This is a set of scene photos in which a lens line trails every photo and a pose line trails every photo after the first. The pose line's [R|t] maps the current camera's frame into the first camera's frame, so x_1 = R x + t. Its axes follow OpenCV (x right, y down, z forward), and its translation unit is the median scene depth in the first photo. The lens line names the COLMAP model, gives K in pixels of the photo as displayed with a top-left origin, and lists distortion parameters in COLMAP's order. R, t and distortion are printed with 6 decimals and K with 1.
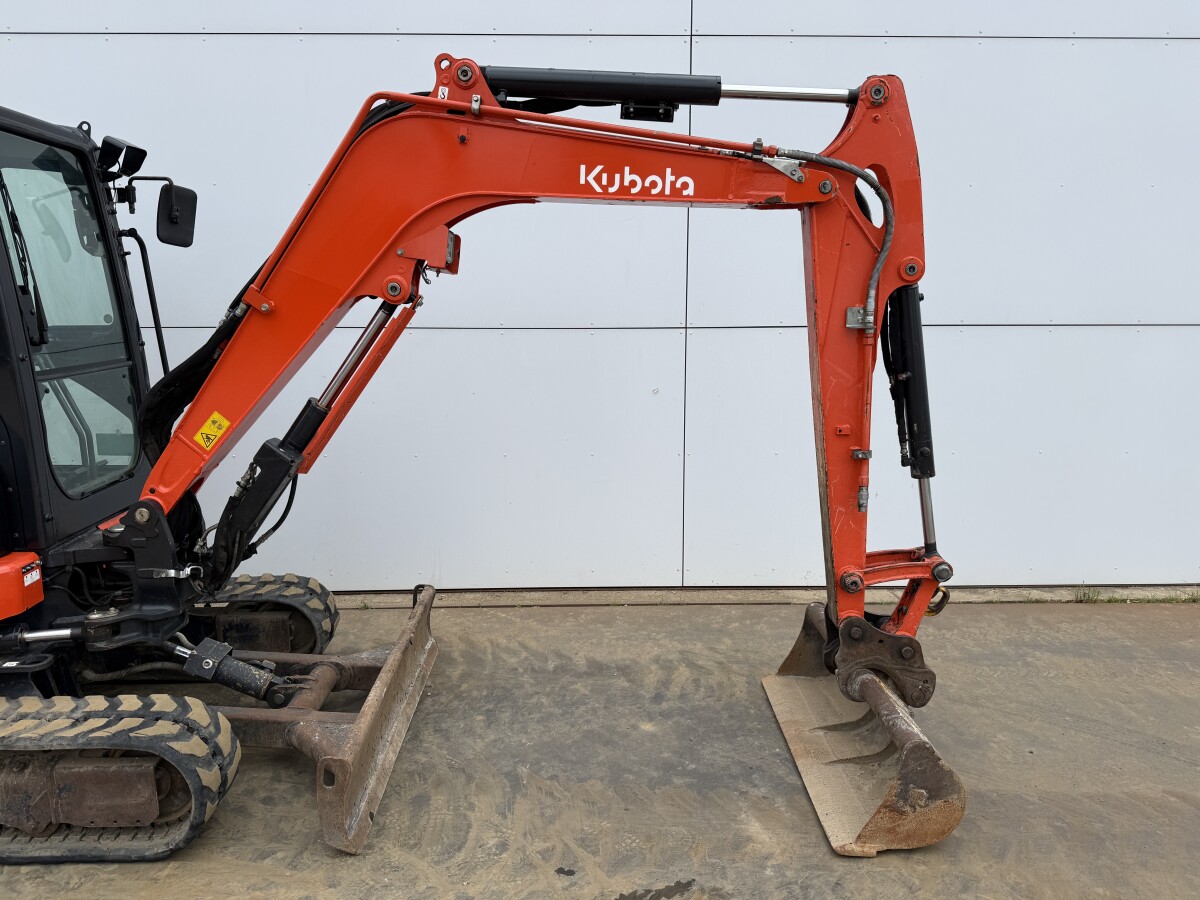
lens RADIAL K [[841.6, 0, 600.0], [0, 841.6, 450.0], [0, 0, 1]] dist [0.052184, -0.083395]
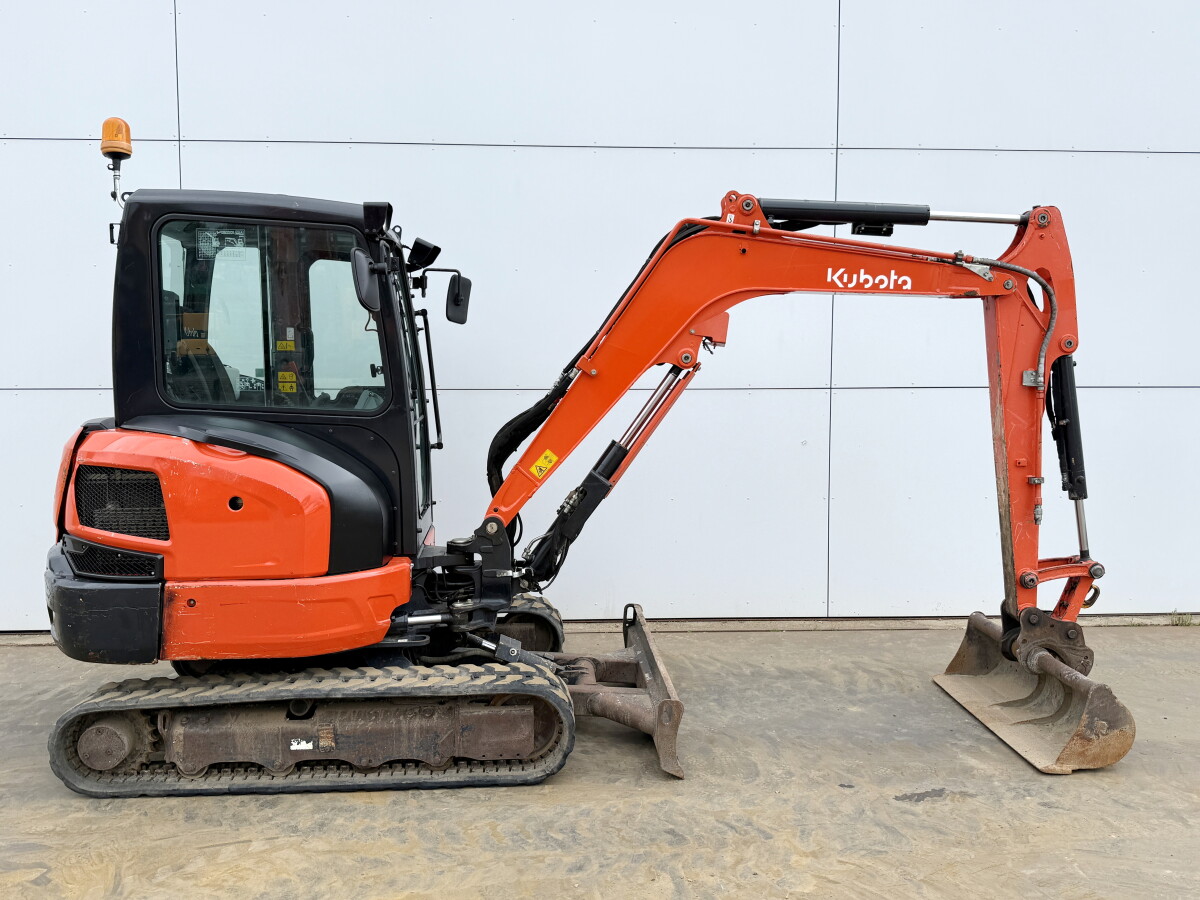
lens RADIAL K [[952.6, 0, 595.2], [0, 952.6, 455.3], [0, 0, 1]] dist [0.067873, -0.119770]
pose [[0.999545, -0.001471, 0.030131, -0.421150], [0.003969, 0.996541, -0.083012, 0.086997], [-0.029905, 0.083093, 0.996093, -0.478187]]
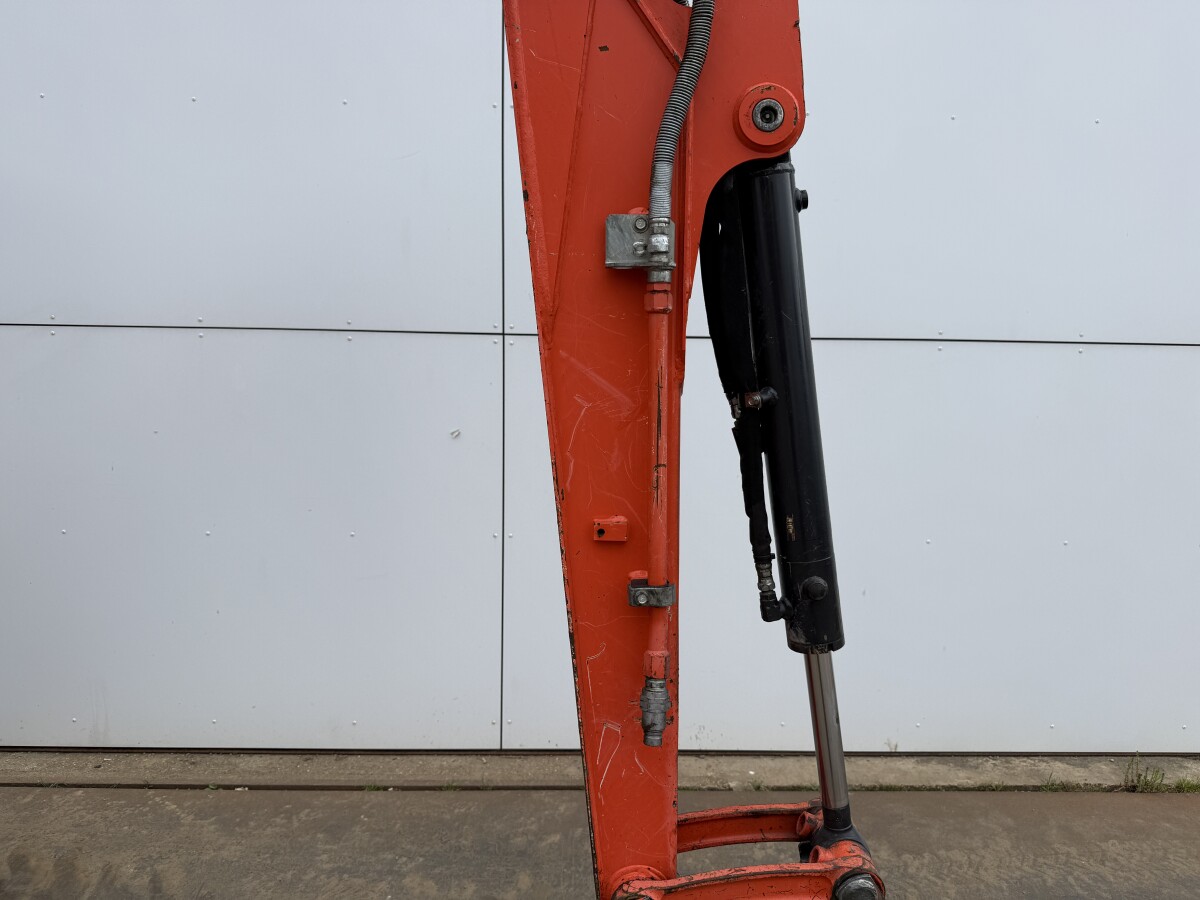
lens RADIAL K [[850.1, 0, 609.3], [0, 850.1, 461.4], [0, 0, 1]] dist [0.000786, -0.002028]
pose [[0.999823, 0.017040, 0.007994, 0.283399], [-0.016639, 0.998721, -0.047751, -0.037108], [-0.008797, 0.047609, 0.998827, 0.600529]]
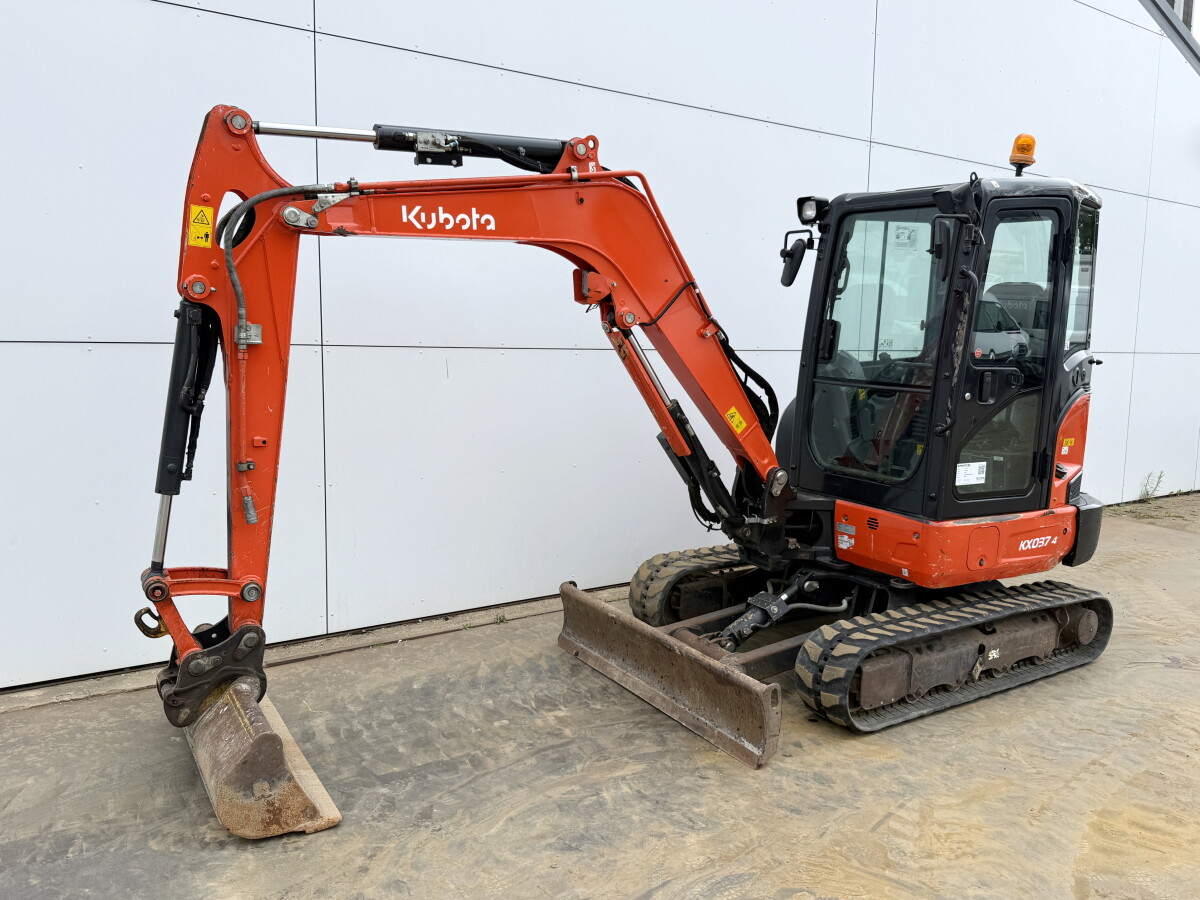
lens RADIAL K [[928.9, 0, 600.0], [0, 928.9, 450.0], [0, 0, 1]] dist [0.088465, -0.140847]
pose [[0.837445, -0.047878, 0.544420, -1.710084], [0.065461, 0.997771, -0.012947, 0.009028], [-0.542586, 0.046480, 0.838713, -0.042177]]
